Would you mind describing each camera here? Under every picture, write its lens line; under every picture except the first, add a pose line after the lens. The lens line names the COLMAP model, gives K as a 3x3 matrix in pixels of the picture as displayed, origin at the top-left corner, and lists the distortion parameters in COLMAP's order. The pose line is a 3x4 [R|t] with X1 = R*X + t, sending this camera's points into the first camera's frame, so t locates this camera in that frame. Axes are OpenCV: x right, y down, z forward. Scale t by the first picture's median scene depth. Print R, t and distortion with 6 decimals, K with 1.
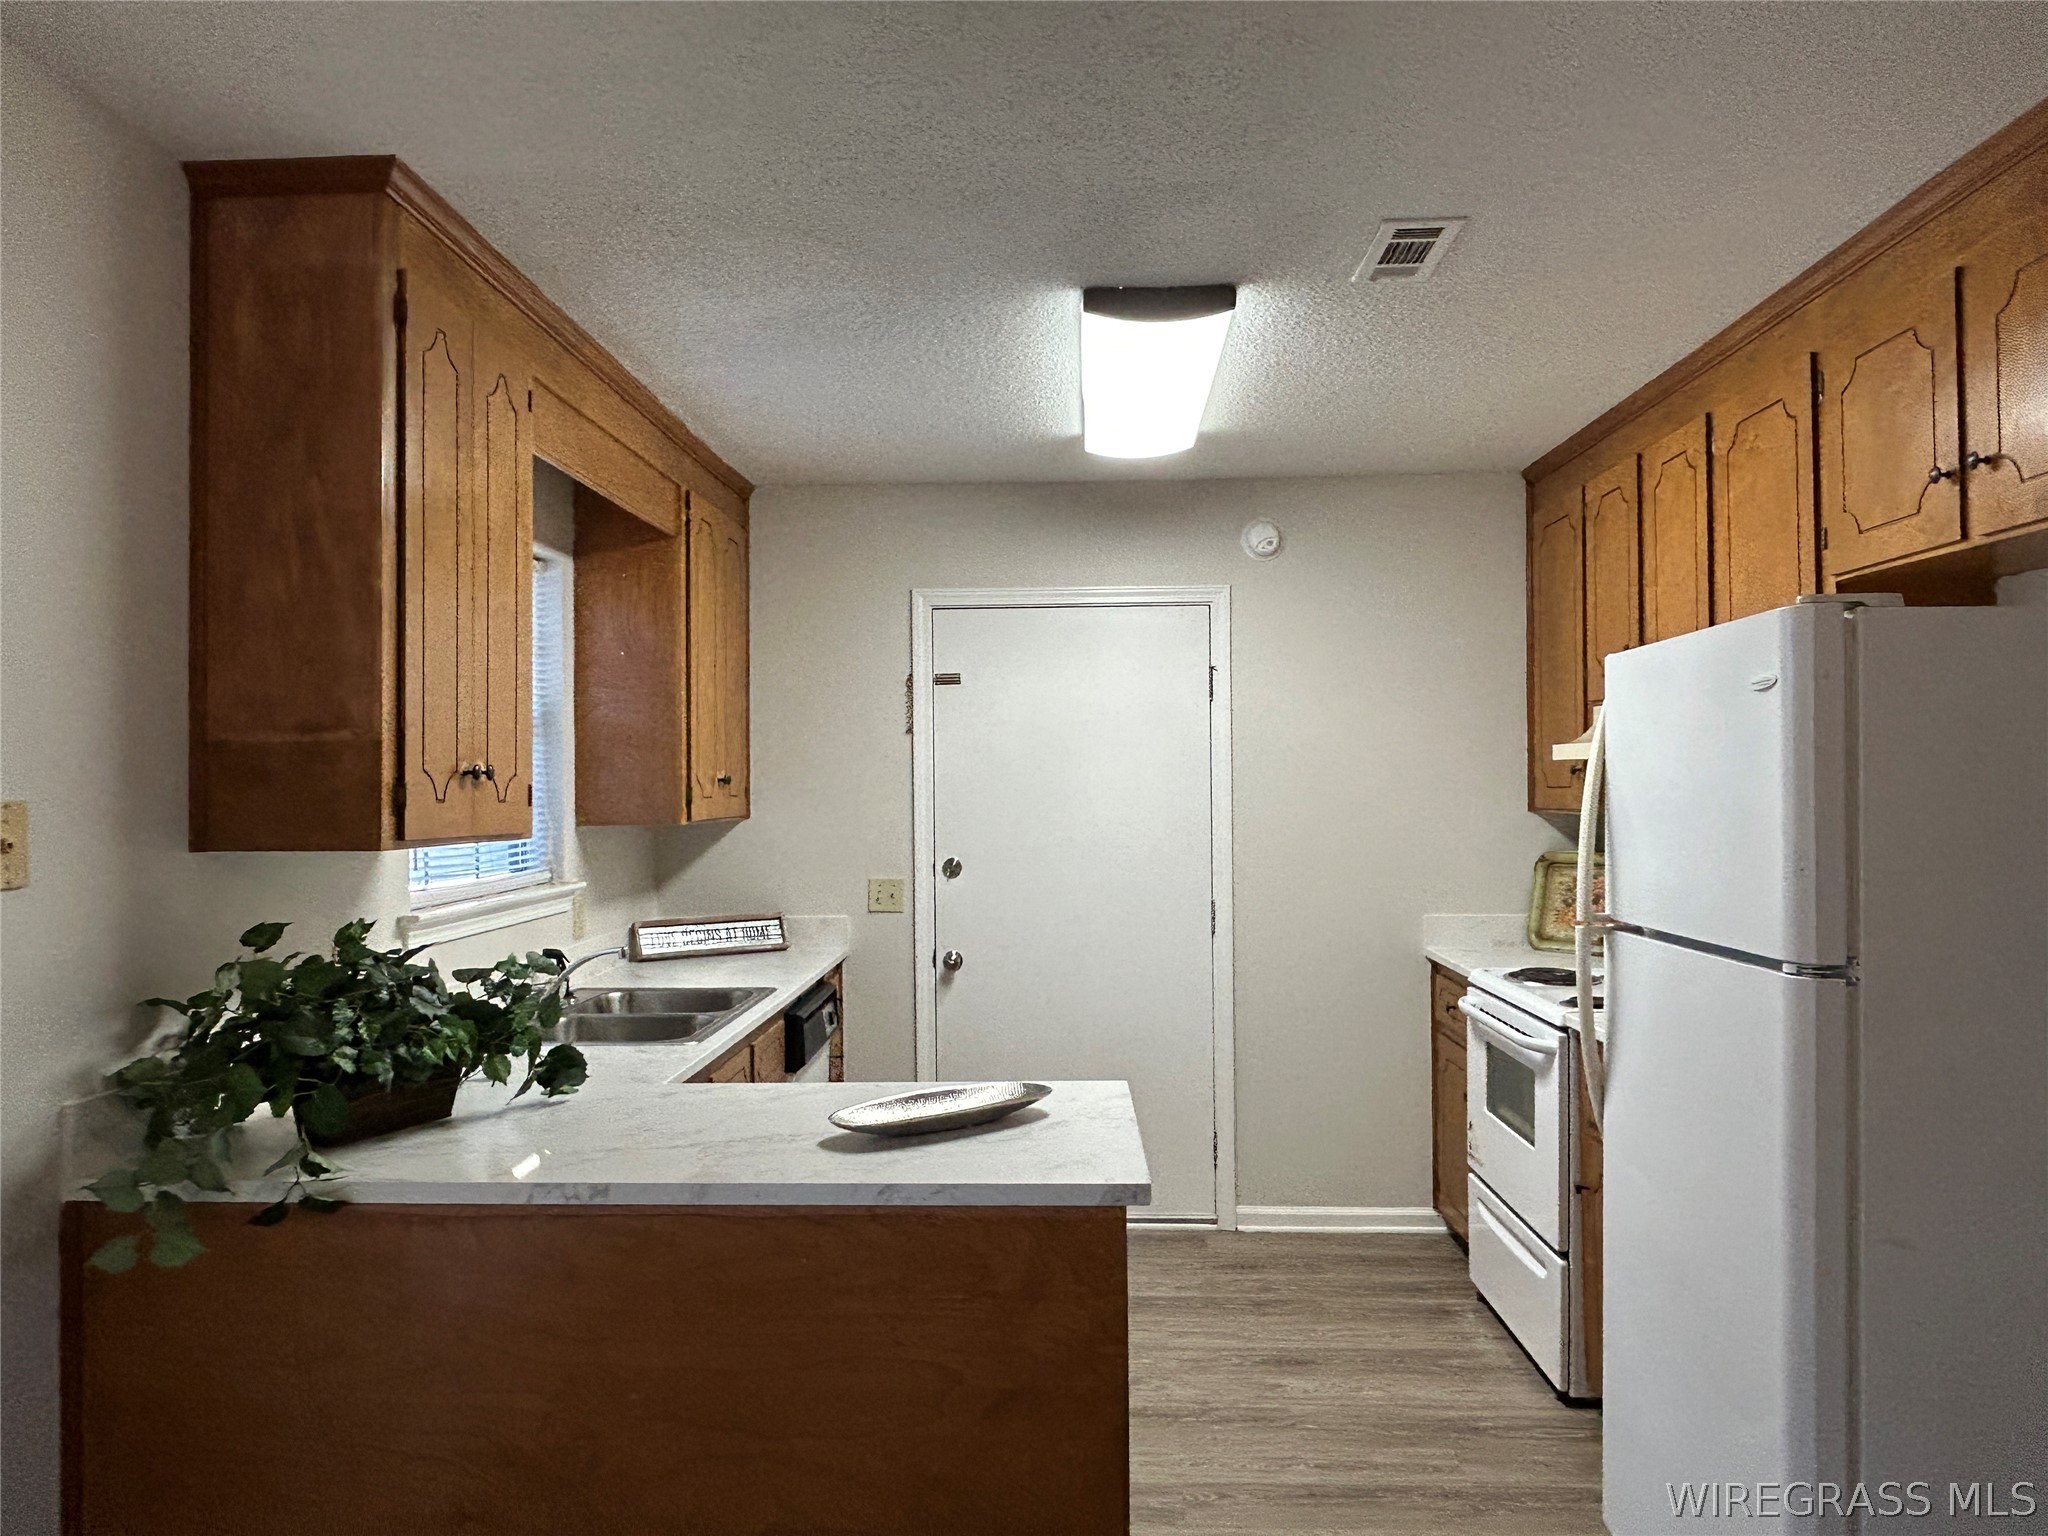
lens RADIAL K [[1480.9, 0, 1024.0], [0, 1480.9, 768.0], [0, 0, 1]] dist [-0.000633, -0.000735]
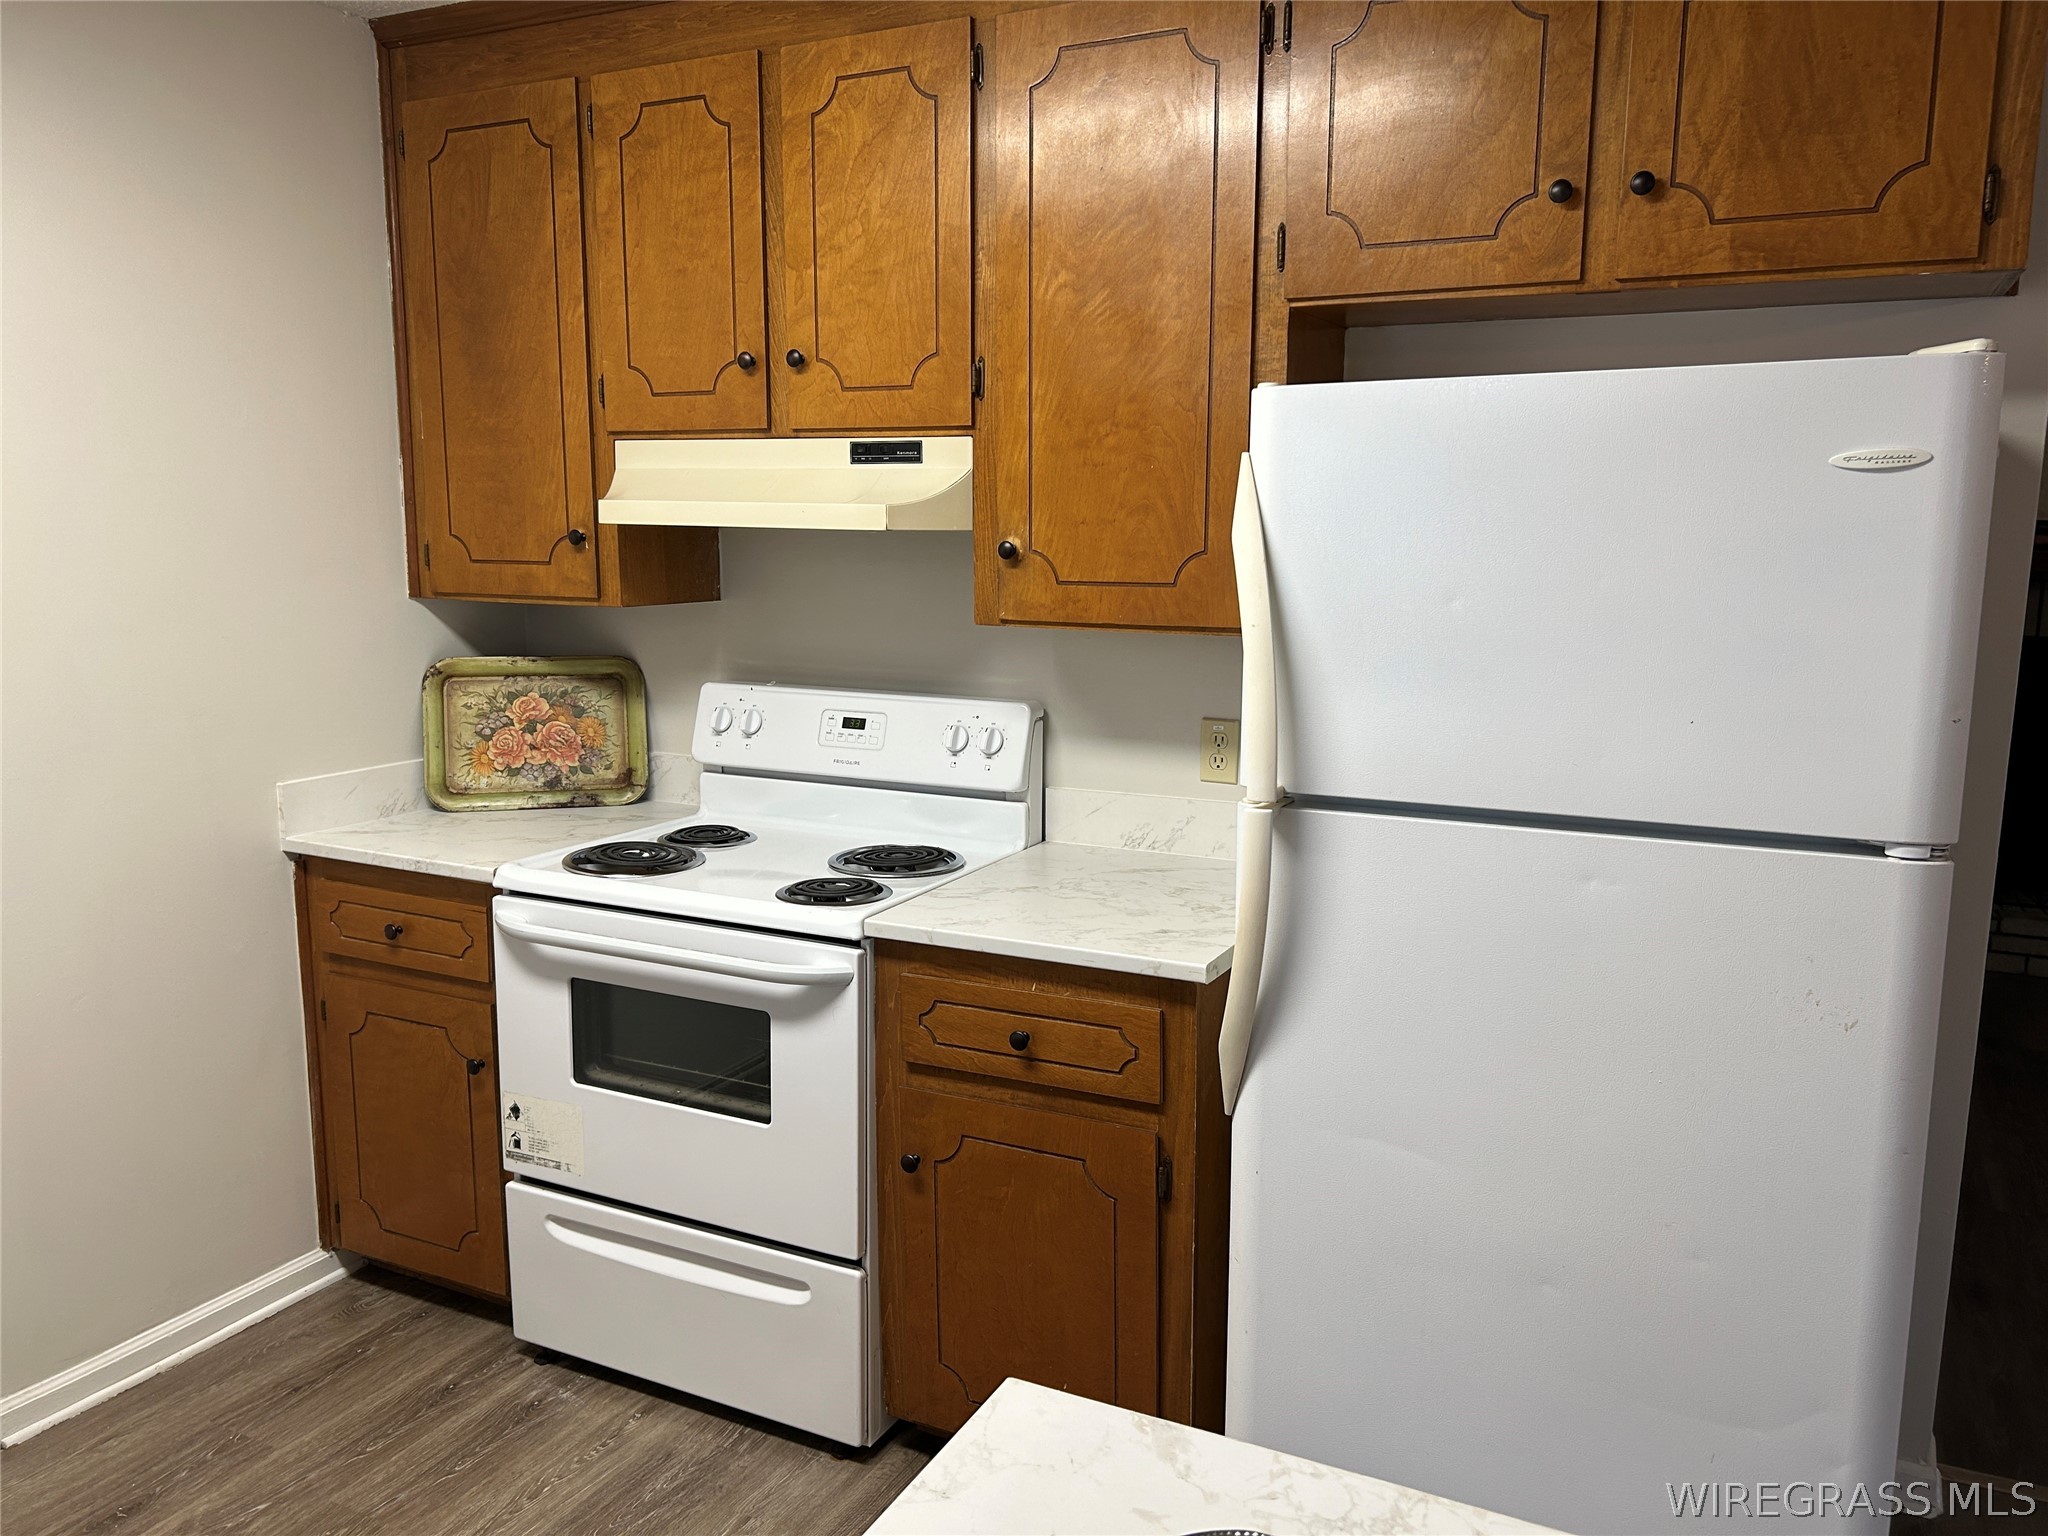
lens RADIAL K [[1567.0, 0, 1024.0], [0, 1567.0, 768.0], [0, 0, 1]] dist [0.027742, -0.004524]
pose [[0.414414, -0.138656, 0.899464, -0.186943], [-0.017359, 0.986942, 0.160139, -0.012987], [-0.909923, -0.081978, 0.406595, 0.535004]]
